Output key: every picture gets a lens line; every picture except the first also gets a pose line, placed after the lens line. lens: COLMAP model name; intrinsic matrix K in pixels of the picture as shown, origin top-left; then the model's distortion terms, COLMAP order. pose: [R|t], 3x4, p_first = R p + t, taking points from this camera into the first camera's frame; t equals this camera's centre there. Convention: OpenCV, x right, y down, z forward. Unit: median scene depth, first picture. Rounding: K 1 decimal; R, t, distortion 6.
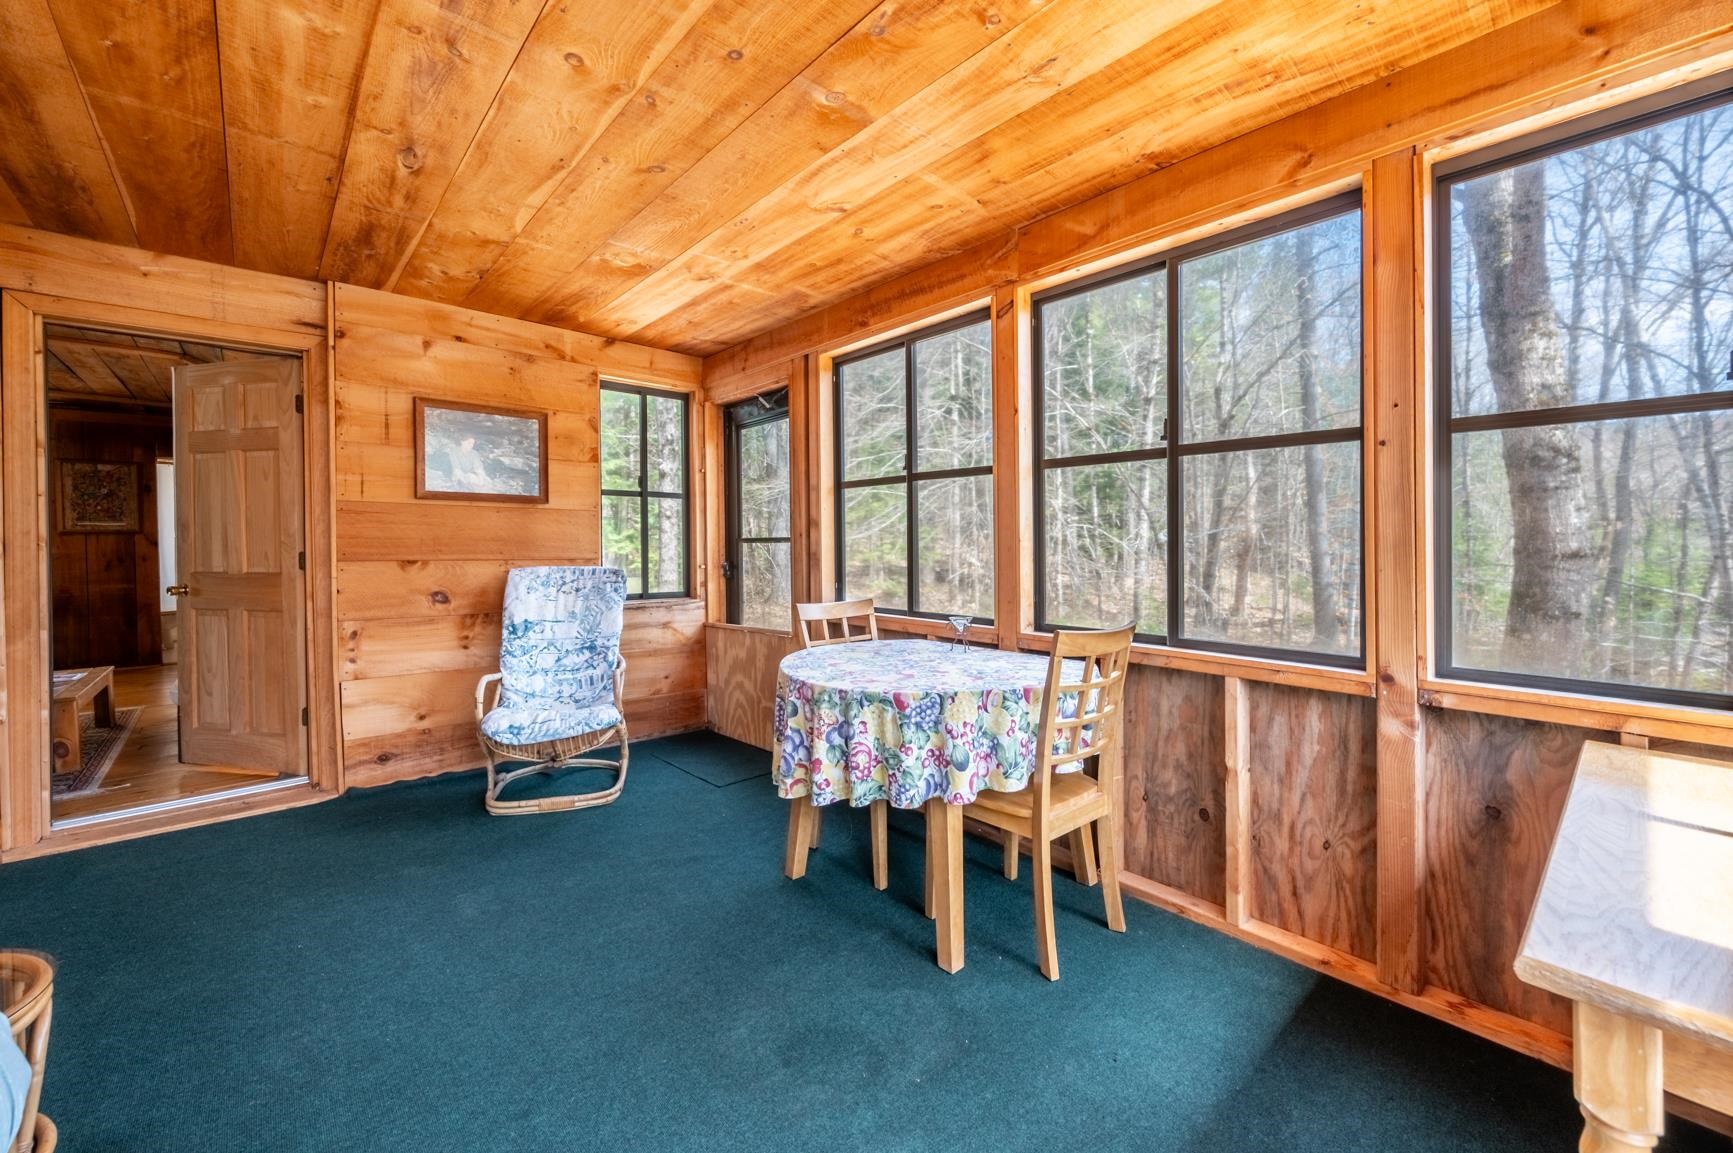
lens RADIAL K [[709.6, 0, 866.5], [0, 709.6, 553.0], [0, 0, 1]] dist [0.002894, -0.000401]
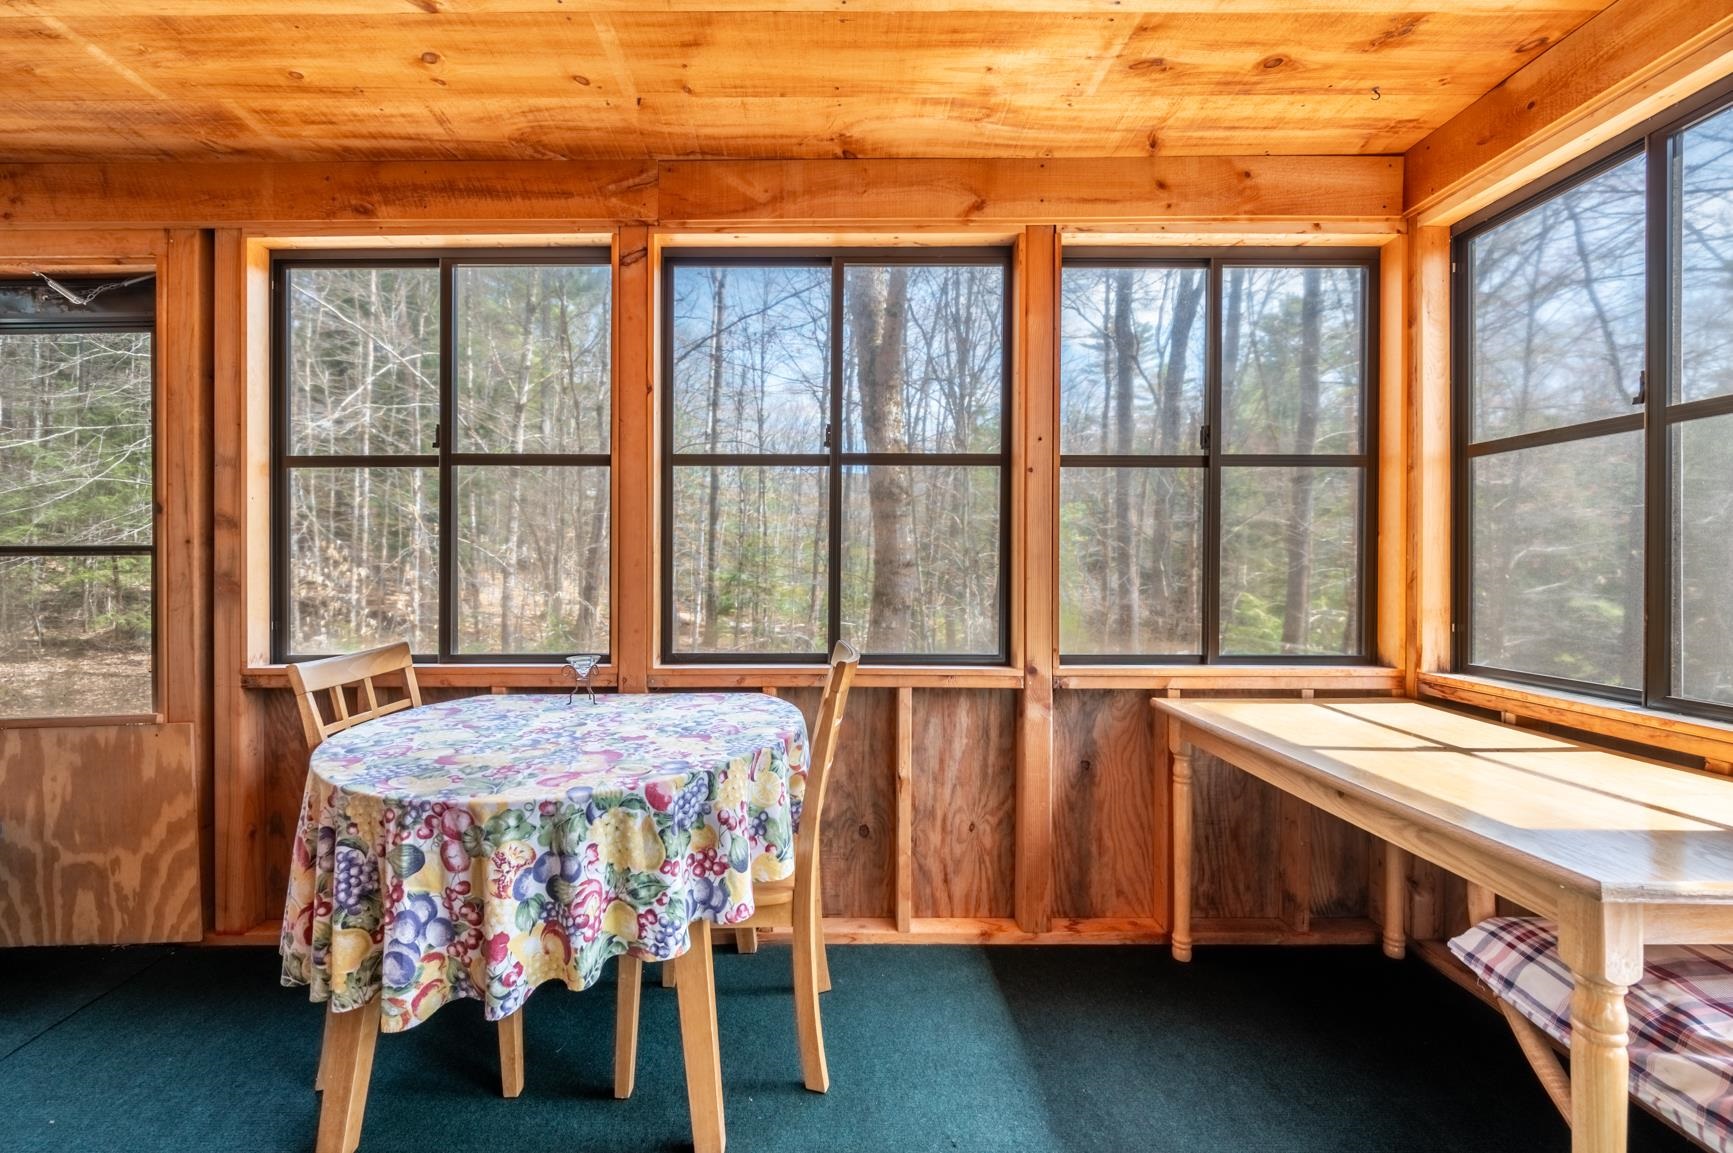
lens RADIAL K [[709.6, 0, 863.4], [0, 709.6, 558.1], [0, 0, 1]] dist [0.002894, -0.000401]
pose [[0.659519, -0.003176, 0.751681, -0.287126], [0.011607, 0.999915, -0.005959, -0.004610], [-0.751598, 0.012655, 0.659500, 0.377688]]
